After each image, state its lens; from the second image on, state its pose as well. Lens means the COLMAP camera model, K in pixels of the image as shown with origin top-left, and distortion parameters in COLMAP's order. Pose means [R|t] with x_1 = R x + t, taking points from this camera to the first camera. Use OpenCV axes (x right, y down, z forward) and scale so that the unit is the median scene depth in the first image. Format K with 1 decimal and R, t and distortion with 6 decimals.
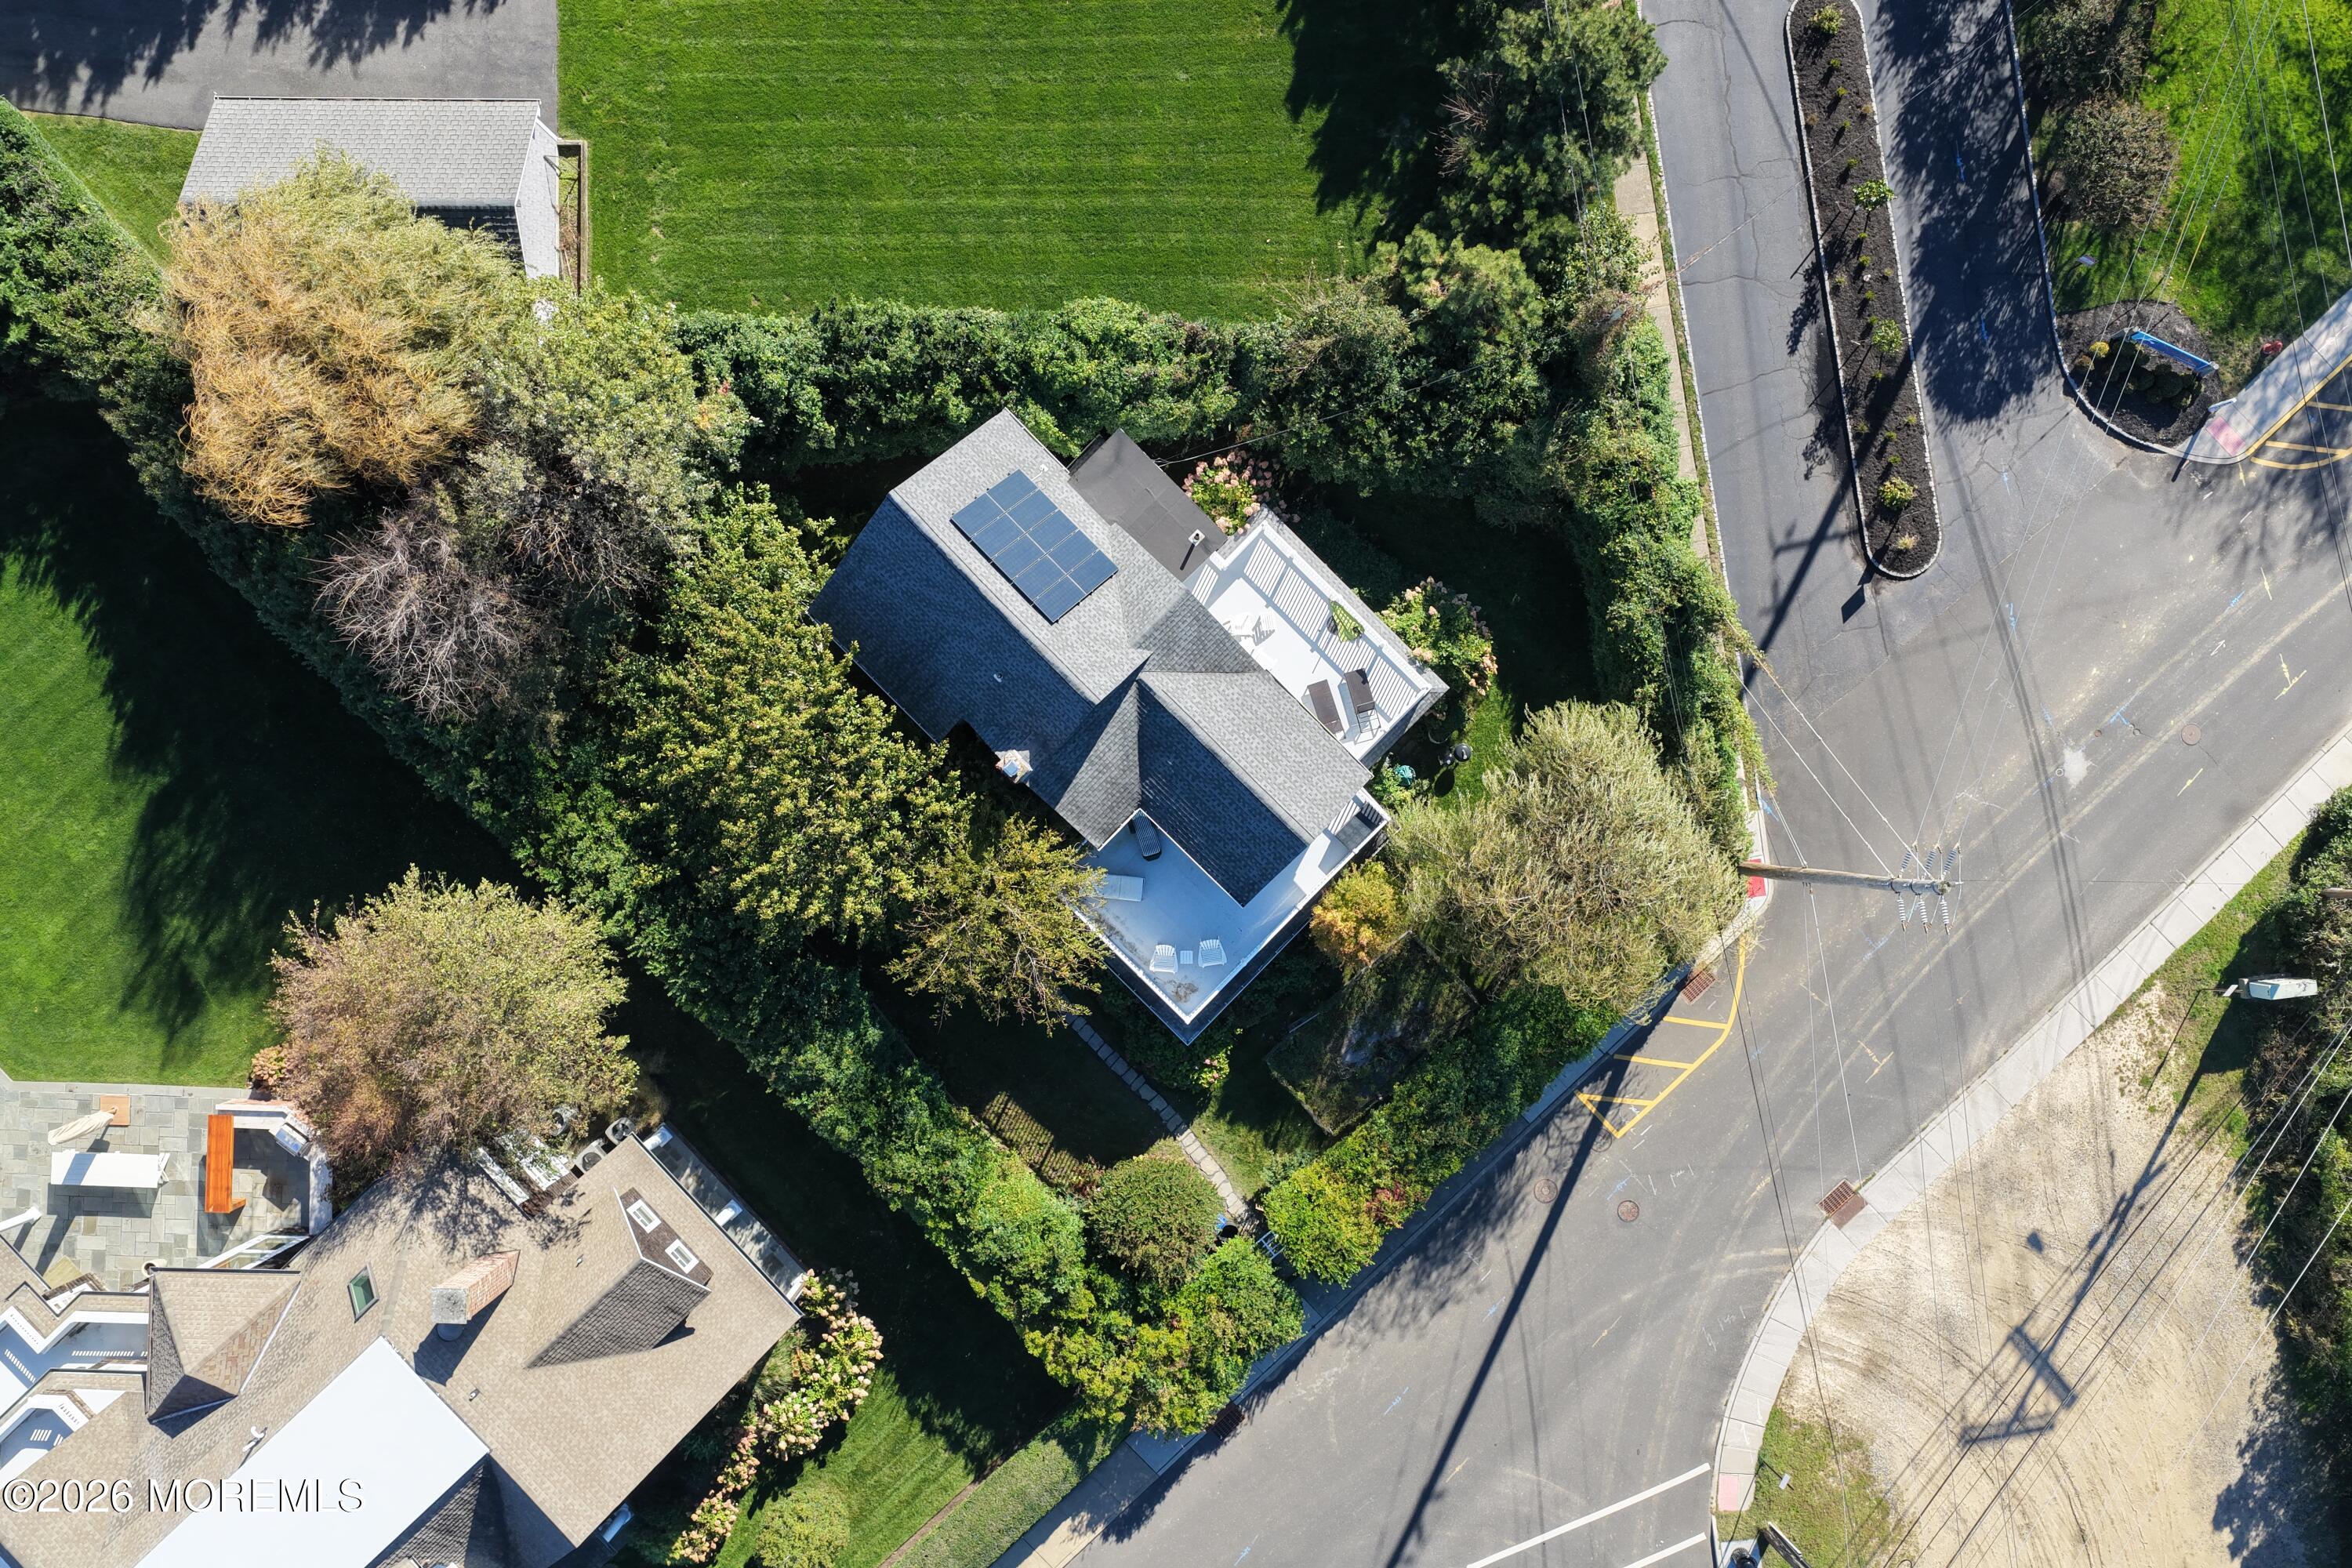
lens RADIAL K [[1961.6, 0, 1188.1], [0, 1961.6, 784.1], [0, 0, 1]] dist [-0.012757, 0.042608]
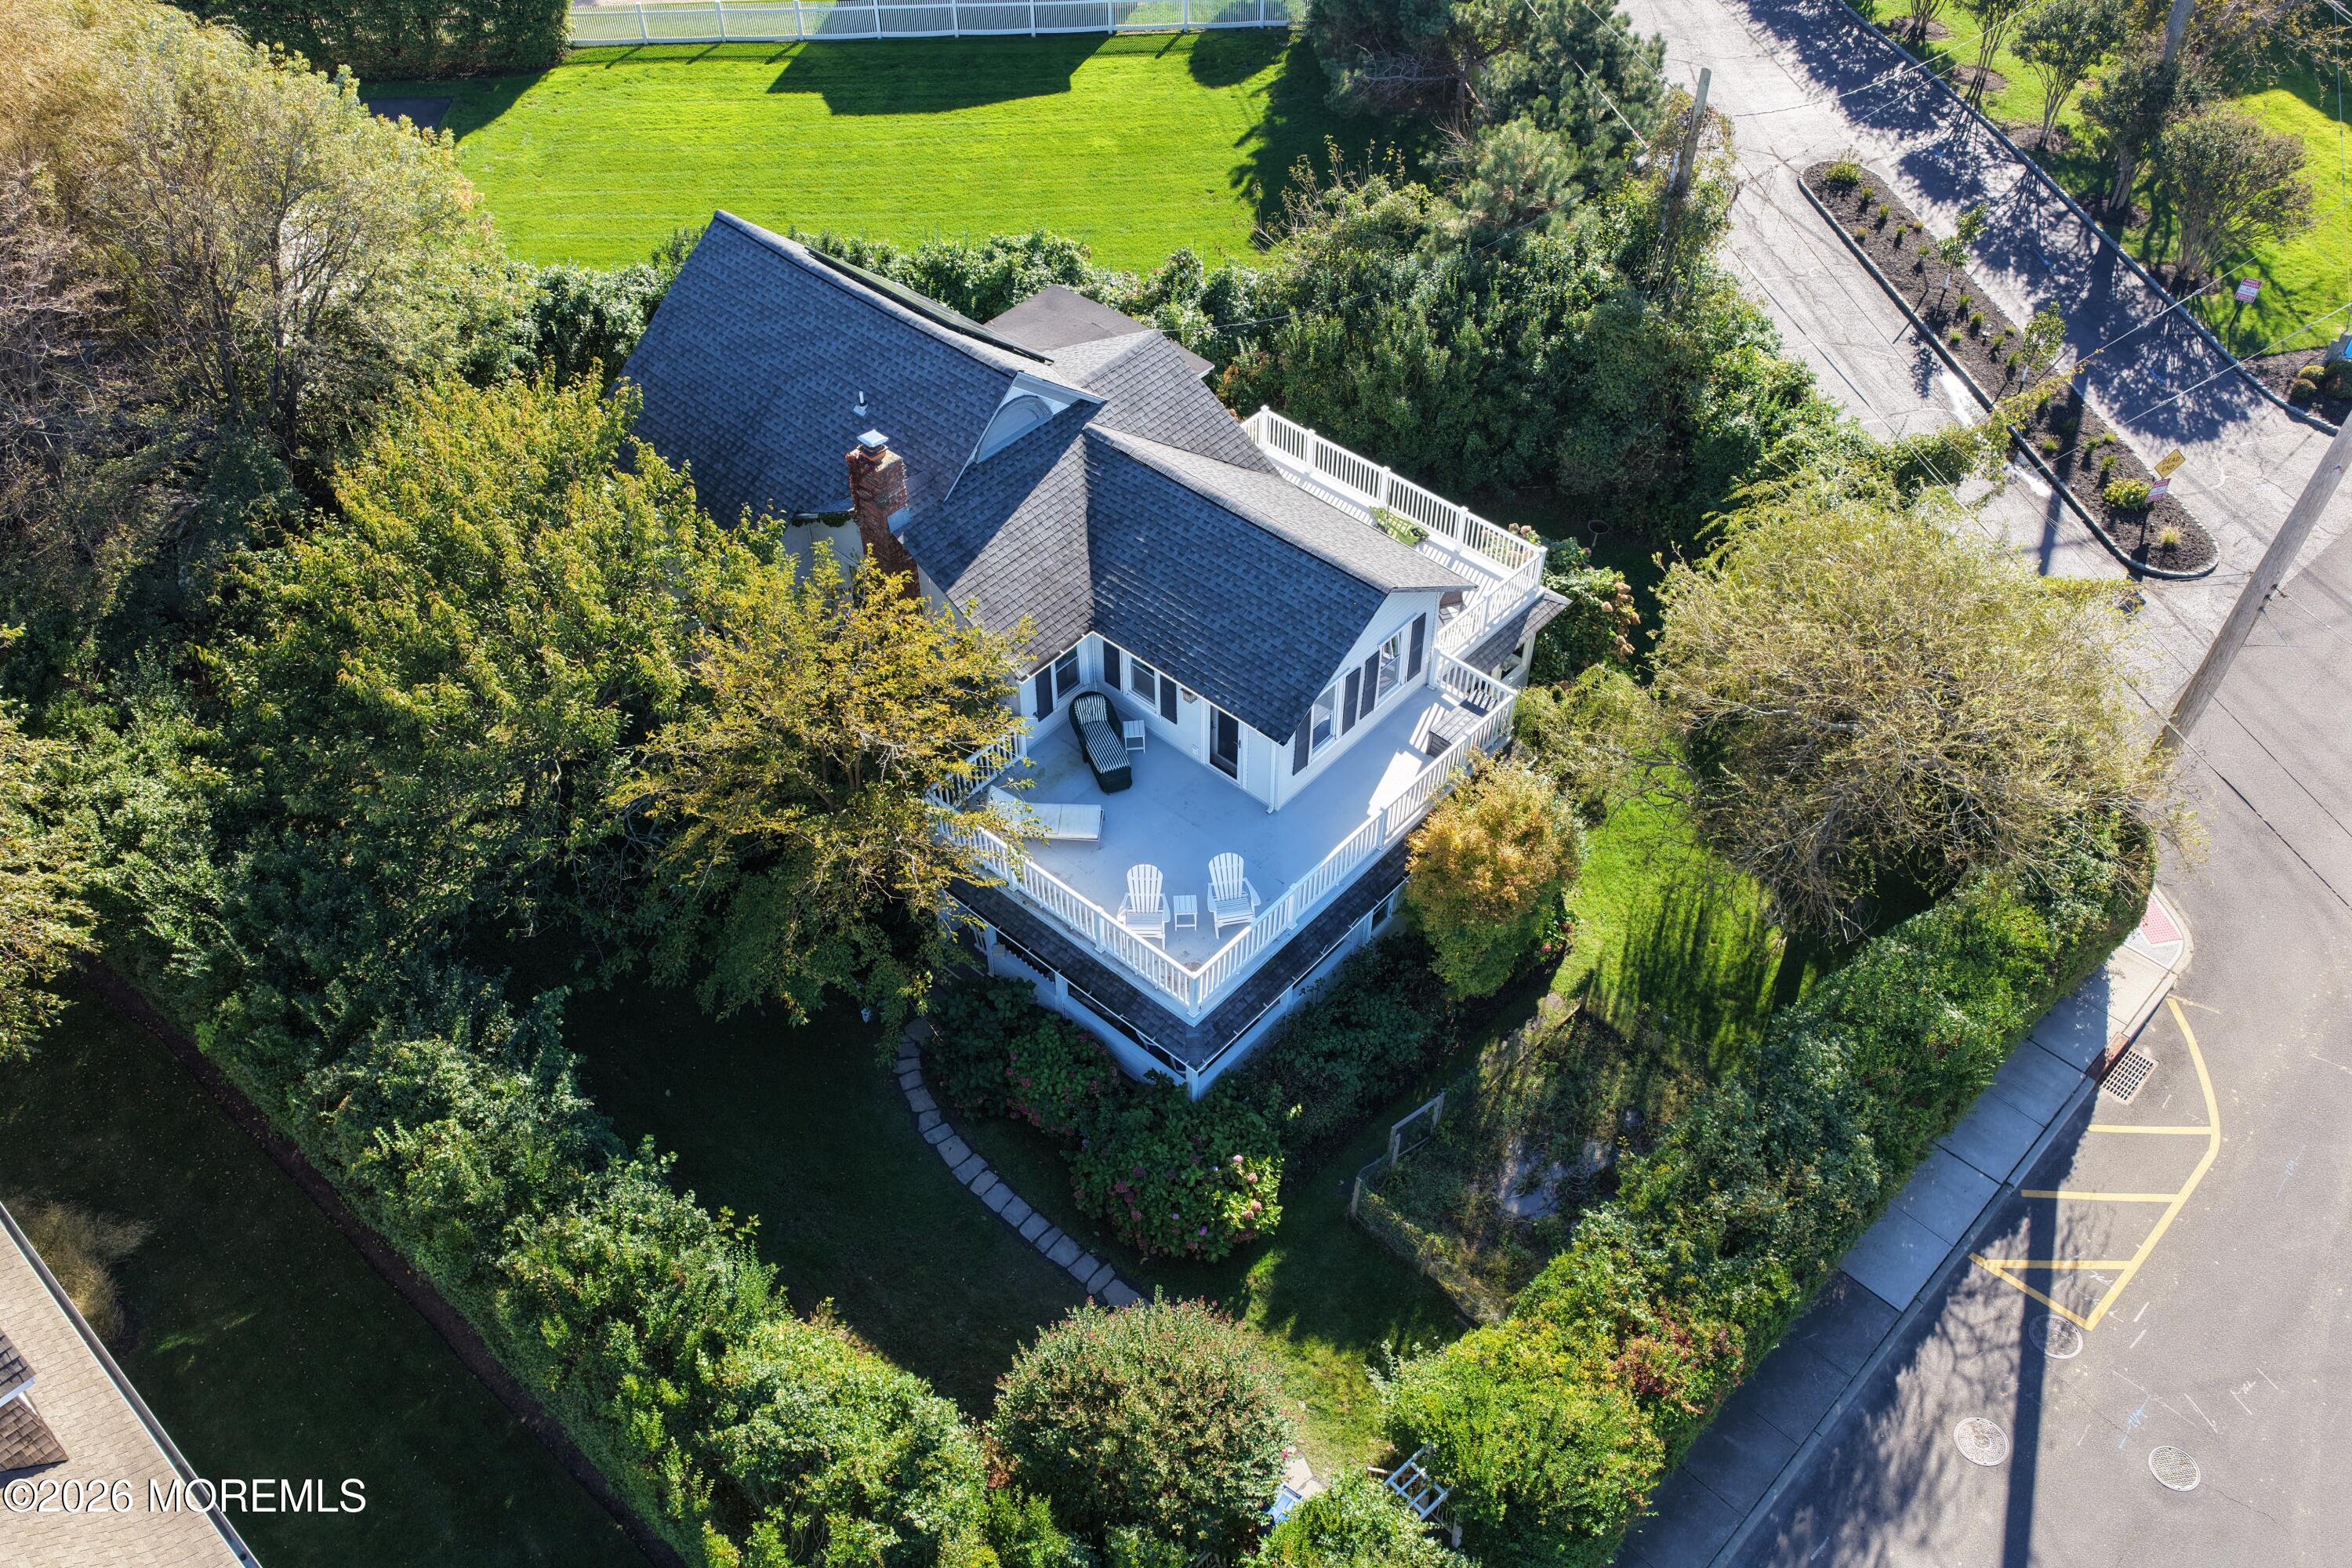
lens RADIAL K [[1961.6, 0, 1188.1], [0, 1961.6, 784.1], [0, 0, 1]] dist [-0.012757, 0.042608]
pose [[0.998485, -0.034178, 0.043131, -0.021992], [0.054692, 0.703237, -0.708849, 0.442577], [-0.006104, 0.710134, 0.704040, 0.595763]]
